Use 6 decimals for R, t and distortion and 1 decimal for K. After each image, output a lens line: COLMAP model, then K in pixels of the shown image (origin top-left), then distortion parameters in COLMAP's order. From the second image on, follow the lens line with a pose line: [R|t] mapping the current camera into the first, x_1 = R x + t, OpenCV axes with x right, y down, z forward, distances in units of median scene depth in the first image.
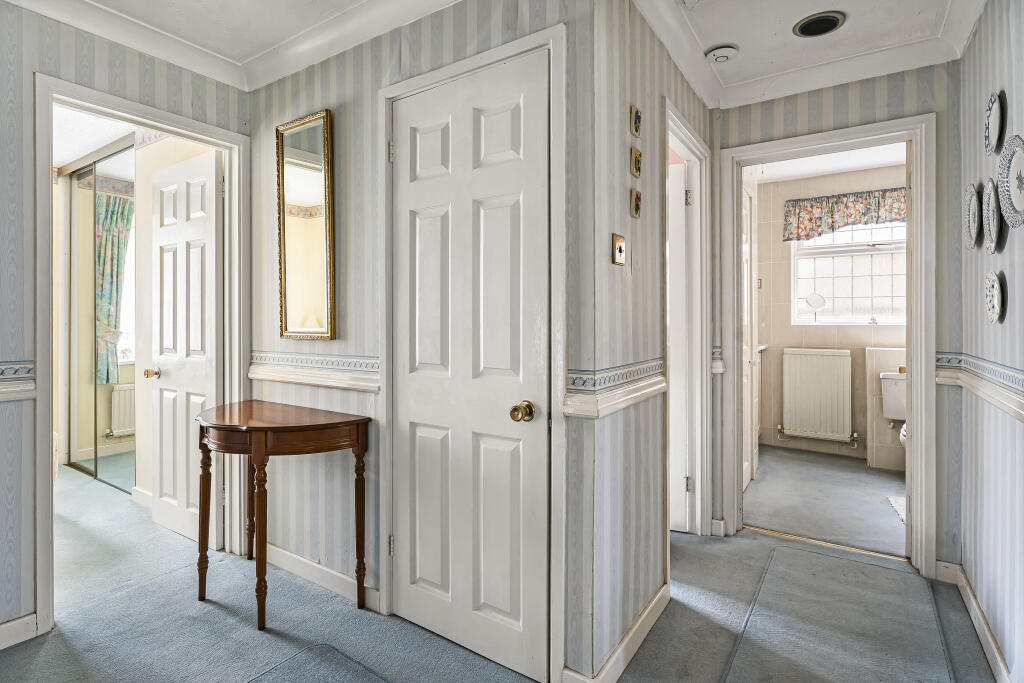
lens RADIAL K [[510.9, 0, 508.1], [0, 510.9, 317.5], [0, 0, 1]] dist [-0.003592, -0.000069]
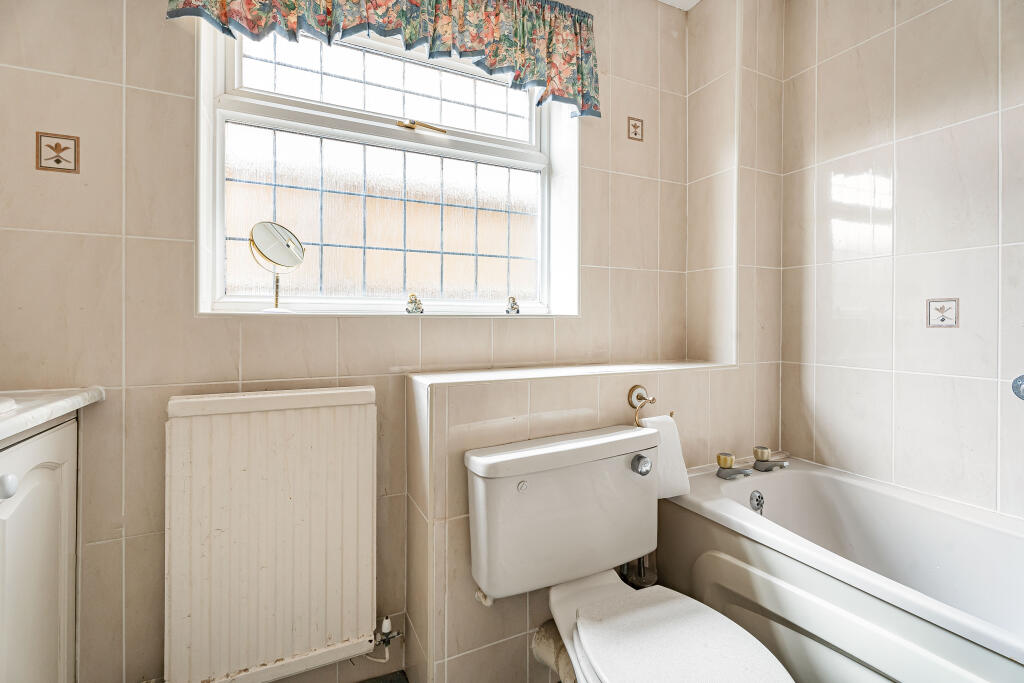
lens RADIAL K [[465.8, 0, 511.8], [0, 465.8, 330.9], [0, 0, 1]] dist [0.001834, -0.000582]
pose [[0.495136, -0.000554, 0.868815, 0.418905], [-0.007250, 0.999962, 0.004769, 0.022937], [-0.868785, -0.008660, 0.495114, 0.723831]]
